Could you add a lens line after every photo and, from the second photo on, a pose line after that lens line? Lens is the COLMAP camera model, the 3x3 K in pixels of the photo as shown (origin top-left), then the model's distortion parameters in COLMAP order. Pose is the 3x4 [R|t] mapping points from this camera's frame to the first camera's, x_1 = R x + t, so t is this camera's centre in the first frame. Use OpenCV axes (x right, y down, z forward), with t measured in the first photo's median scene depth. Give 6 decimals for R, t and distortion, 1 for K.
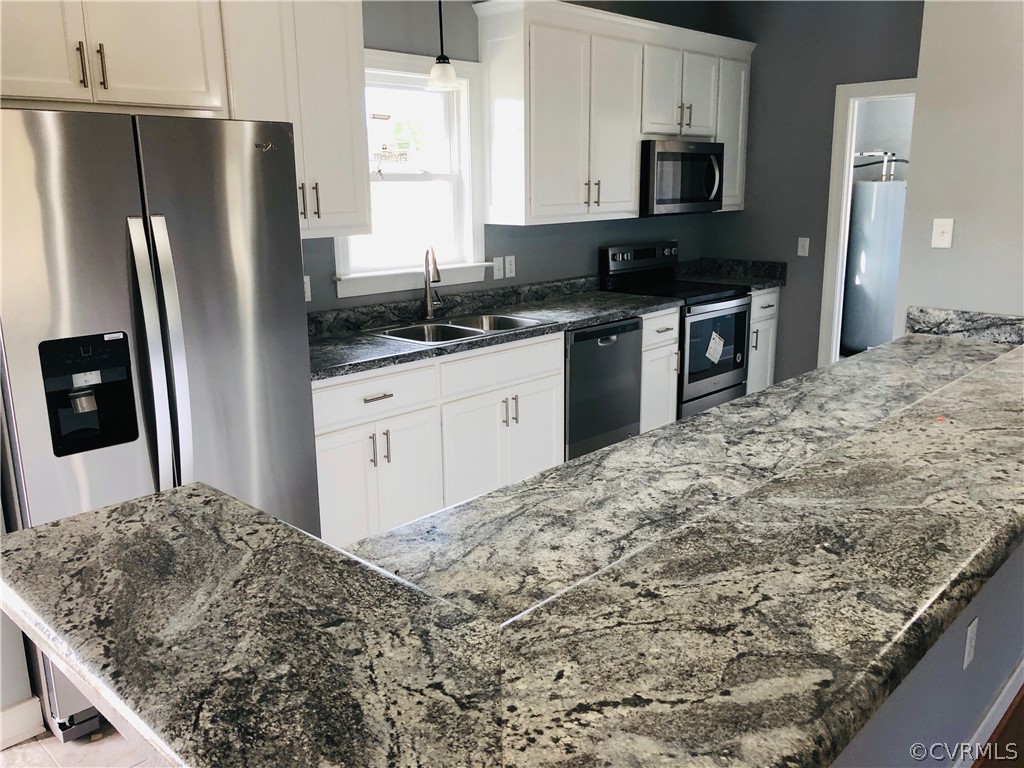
lens RADIAL K [[839.1, 0, 508.4], [0, 839.1, 381.6], [0, 0, 1]] dist [0.063126, -0.135003]
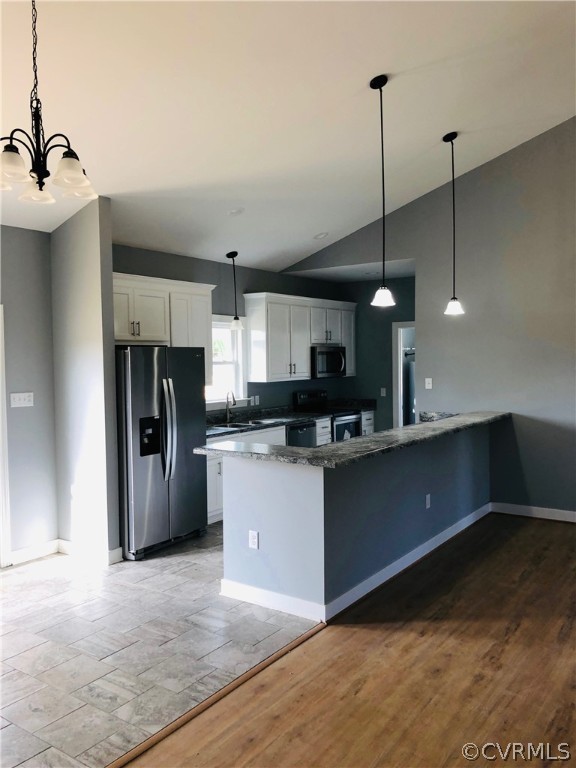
lens RADIAL K [[629.9, 0, 280.7], [0, 629.9, 379.5], [0, 0, 1]] dist [0.057541, -0.056306]
pose [[0.989545, -0.004233, 0.144162, -0.175039], [0.032053, 0.981027, -0.191204, 0.131226], [-0.140617, 0.193826, 0.970906, -0.653195]]
